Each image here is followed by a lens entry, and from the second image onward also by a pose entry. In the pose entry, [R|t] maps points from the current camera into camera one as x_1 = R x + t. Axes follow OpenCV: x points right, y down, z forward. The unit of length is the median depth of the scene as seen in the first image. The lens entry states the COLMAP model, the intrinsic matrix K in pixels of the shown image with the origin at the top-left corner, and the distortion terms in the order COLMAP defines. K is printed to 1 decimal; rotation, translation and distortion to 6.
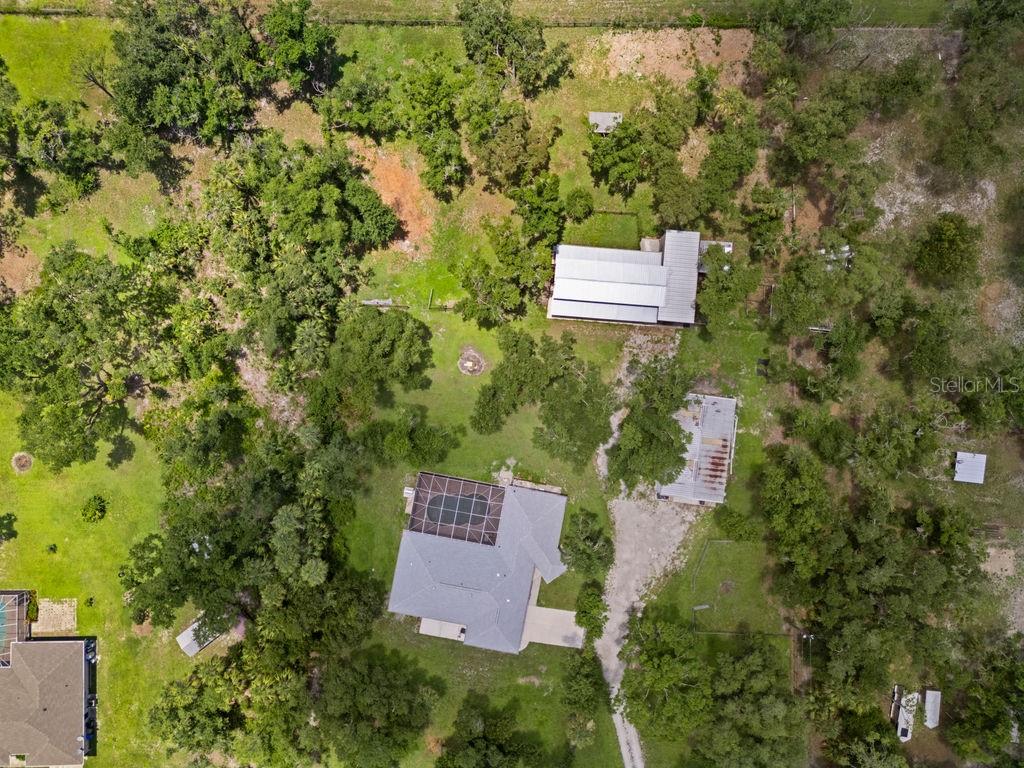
lens RADIAL K [[749.1, 0, 512.0], [0, 749.1, 384.0], [0, 0, 1]] dist [0.058320, -0.003666]
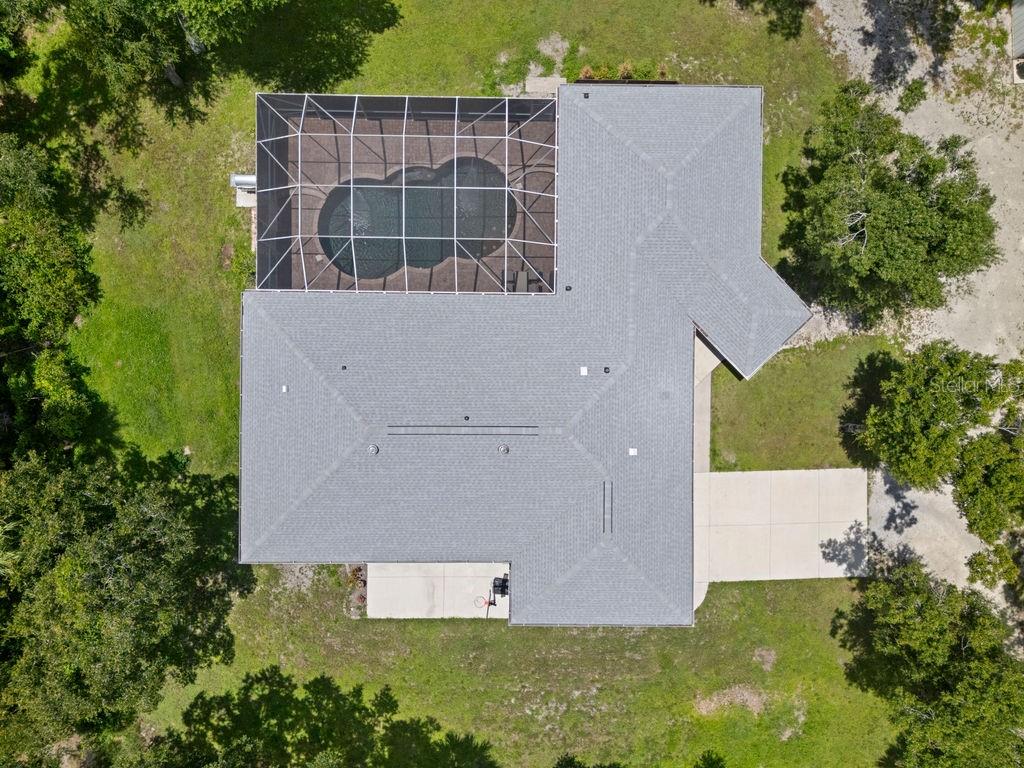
lens RADIAL K [[749.1, 0, 512.0], [0, 749.1, 384.0], [0, 0, 1]] dist [0.058320, -0.003666]
pose [[0.983719, -0.179482, -0.009089, -0.041716], [0.179534, 0.983738, 0.005203, 0.241410], [0.008007, -0.006750, 0.999945, 0.678039]]
